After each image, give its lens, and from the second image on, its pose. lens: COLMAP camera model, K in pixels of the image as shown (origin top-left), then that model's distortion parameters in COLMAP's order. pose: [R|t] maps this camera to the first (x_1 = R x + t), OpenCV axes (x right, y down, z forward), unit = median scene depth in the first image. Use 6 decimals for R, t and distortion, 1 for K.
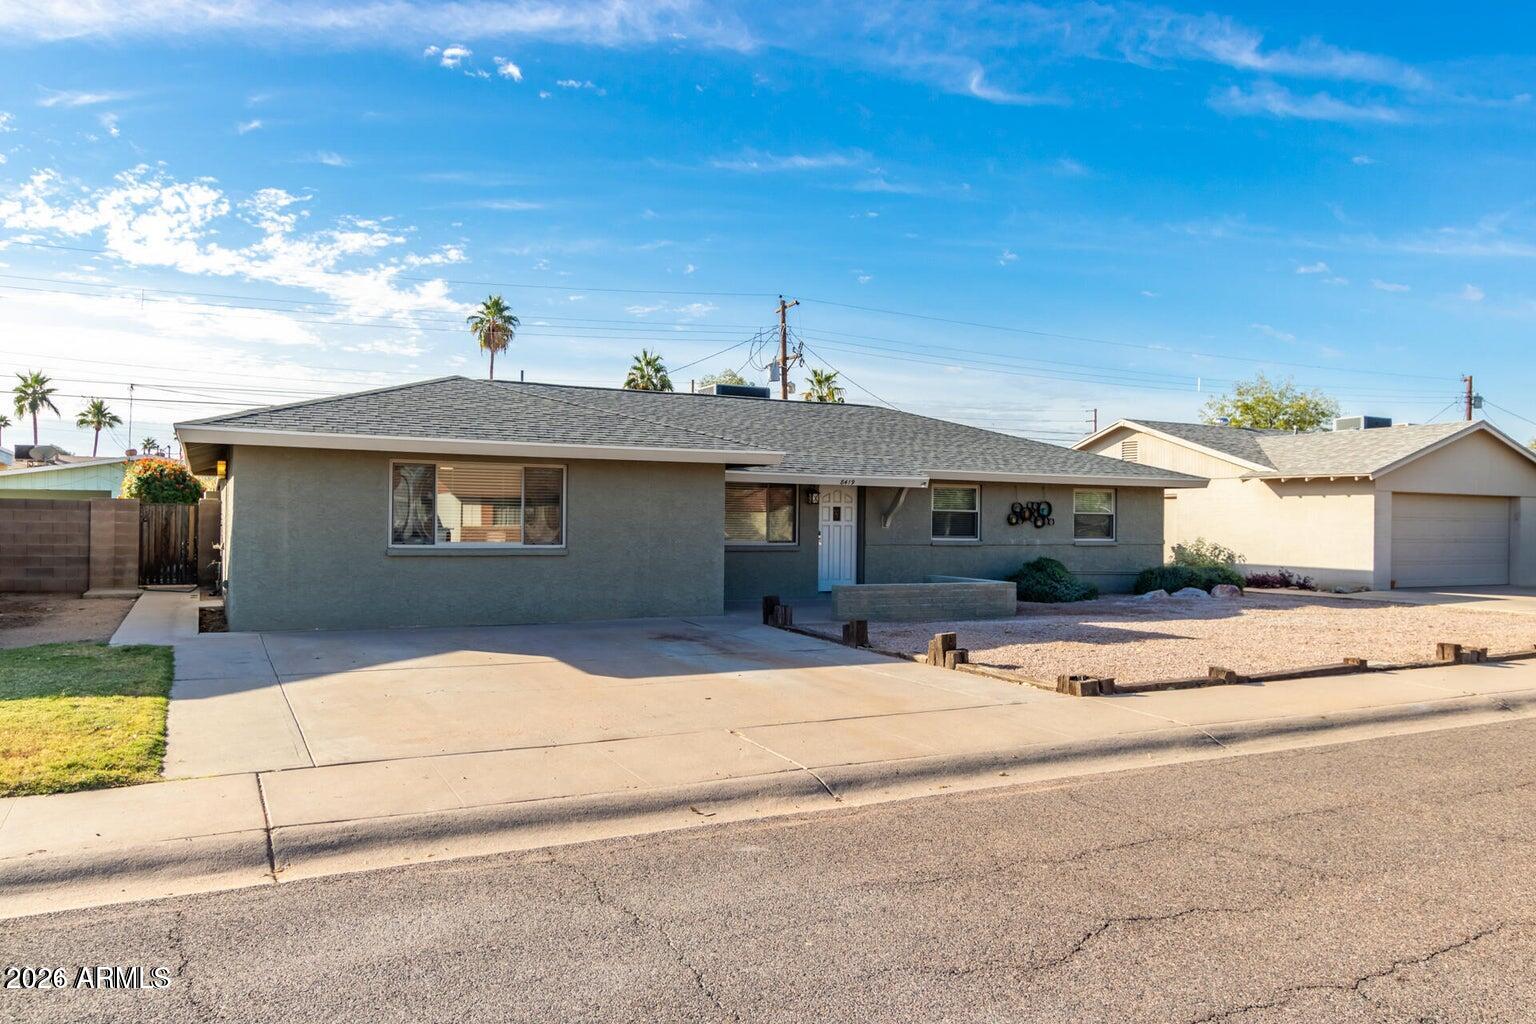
lens RADIAL K [[1080.0, 0, 768.0], [0, 1080.0, 512.0], [0, 0, 1]] dist [0.002606, 0.001340]
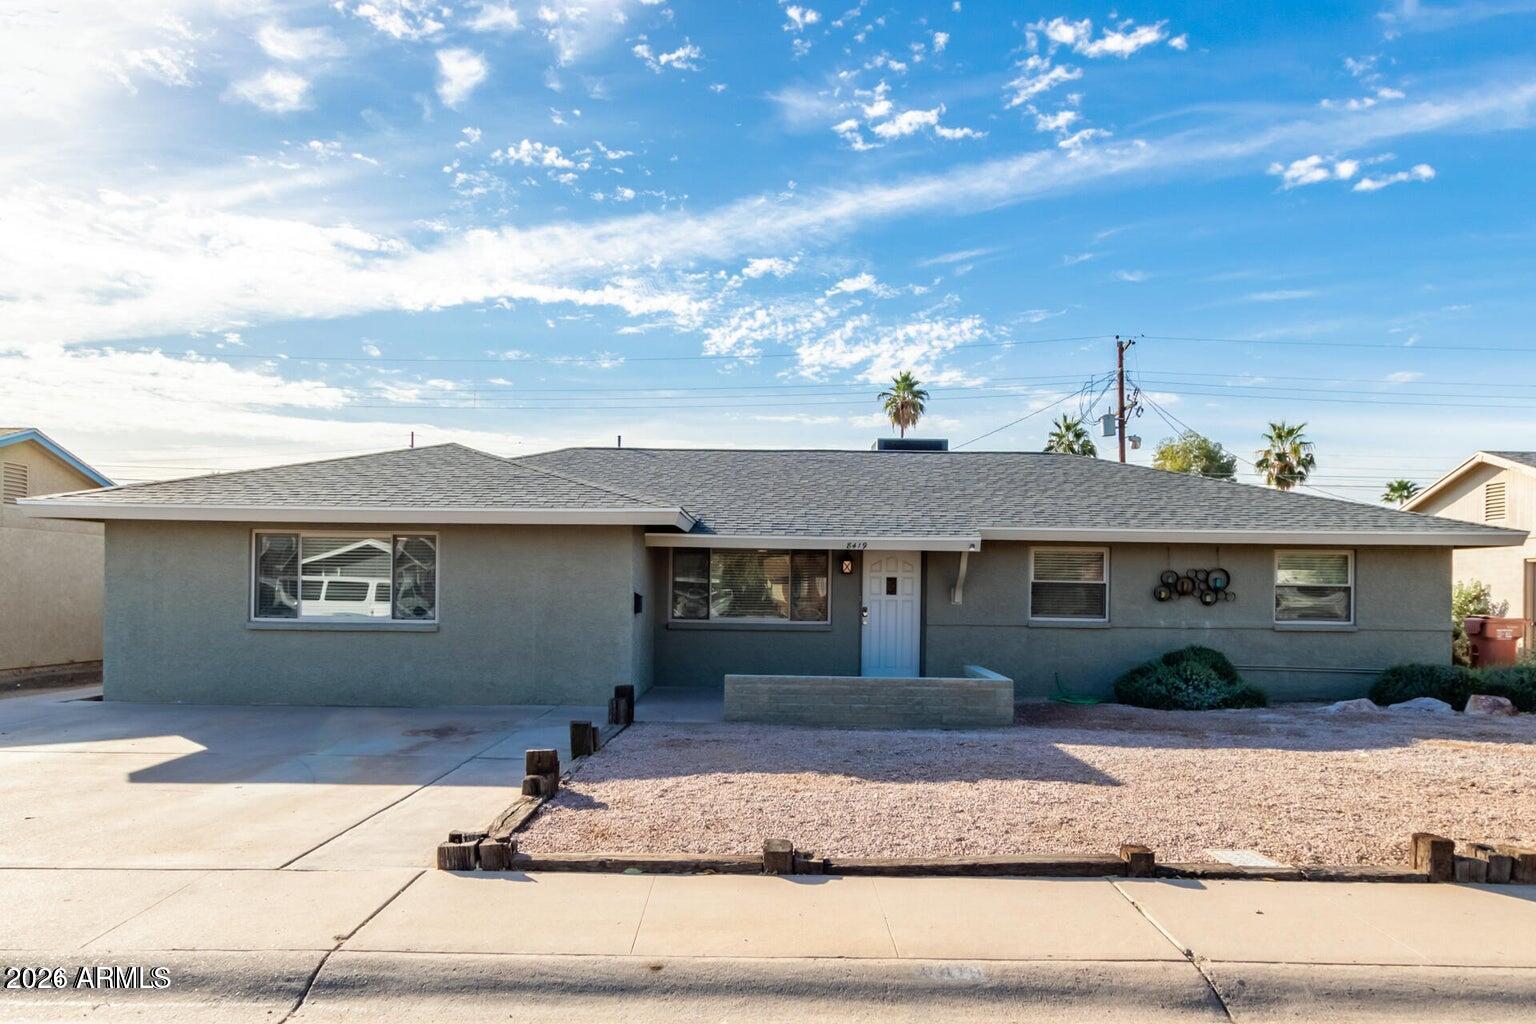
lens RADIAL K [[1071.8, 0, 776.5], [0, 1071.8, 568.6], [0, 0, 1]] dist [-0.001473, 0.025861]
pose [[0.890422, -0.010276, -0.455020, 0.329866], [0.001786, 0.999816, -0.019085, 0.003512], [0.455132, 0.016181, 0.890277, 0.232818]]
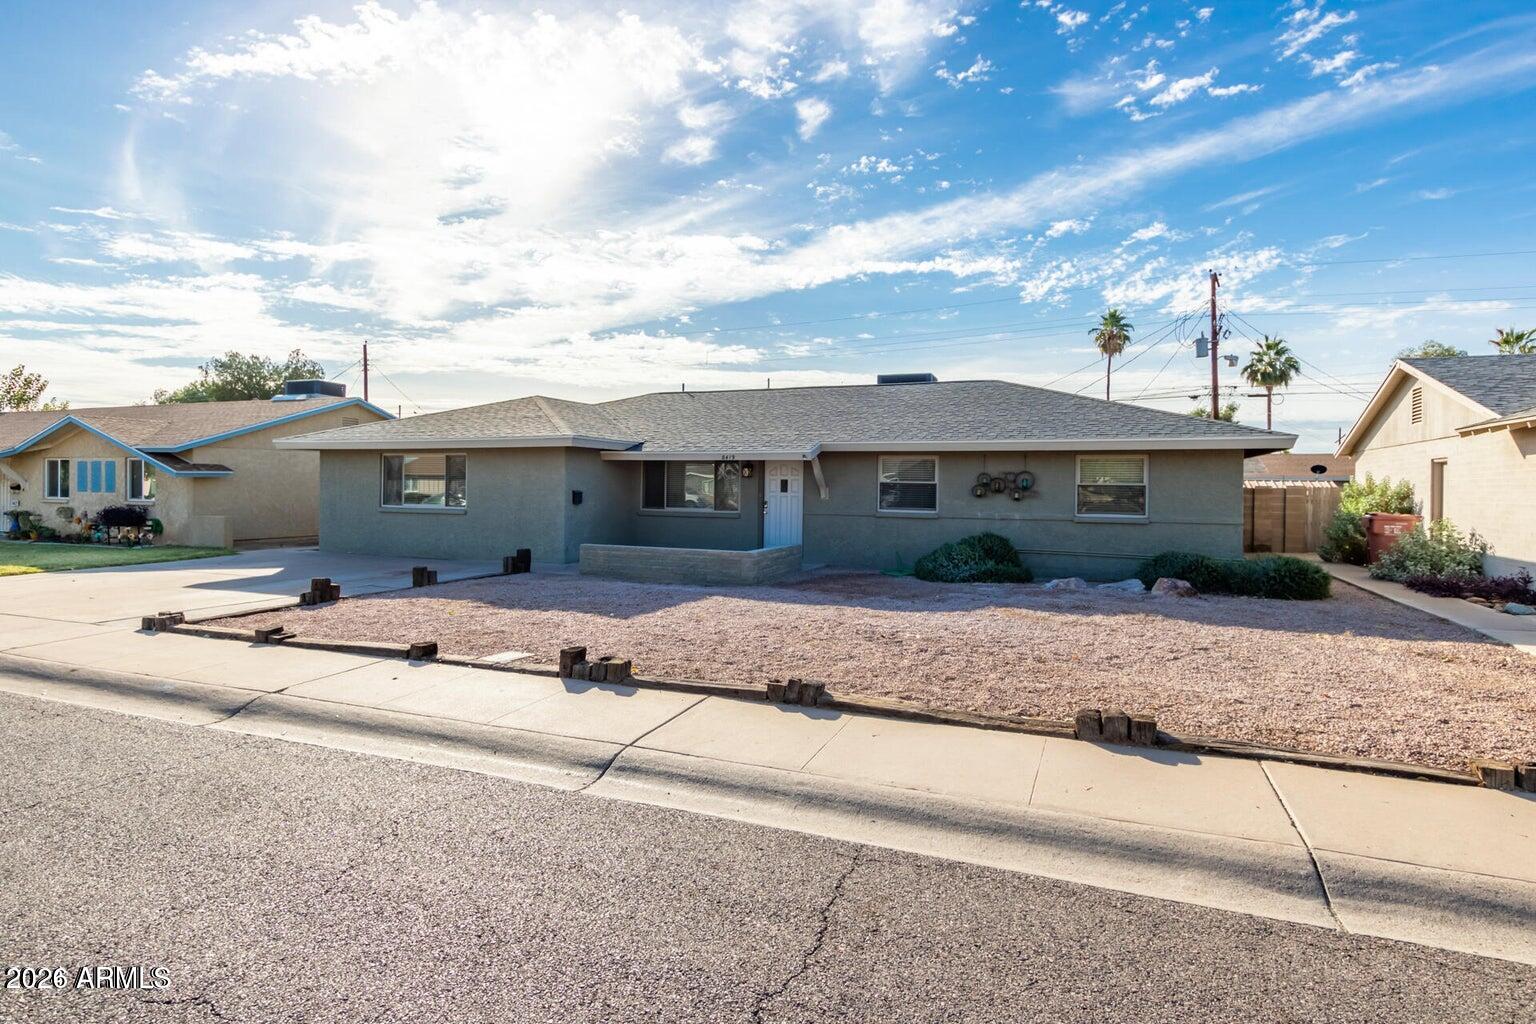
lens RADIAL K [[810.5, 0, 763.6], [0, 810.5, 490.7], [0, 0, 1]] dist [0.005204, -0.001944]
pose [[0.654233, -0.000212, -0.756293, 0.643770], [0.001415, 0.999999, 0.000943, 0.005352], [0.756292, -0.001687, 0.654232, 0.407055]]
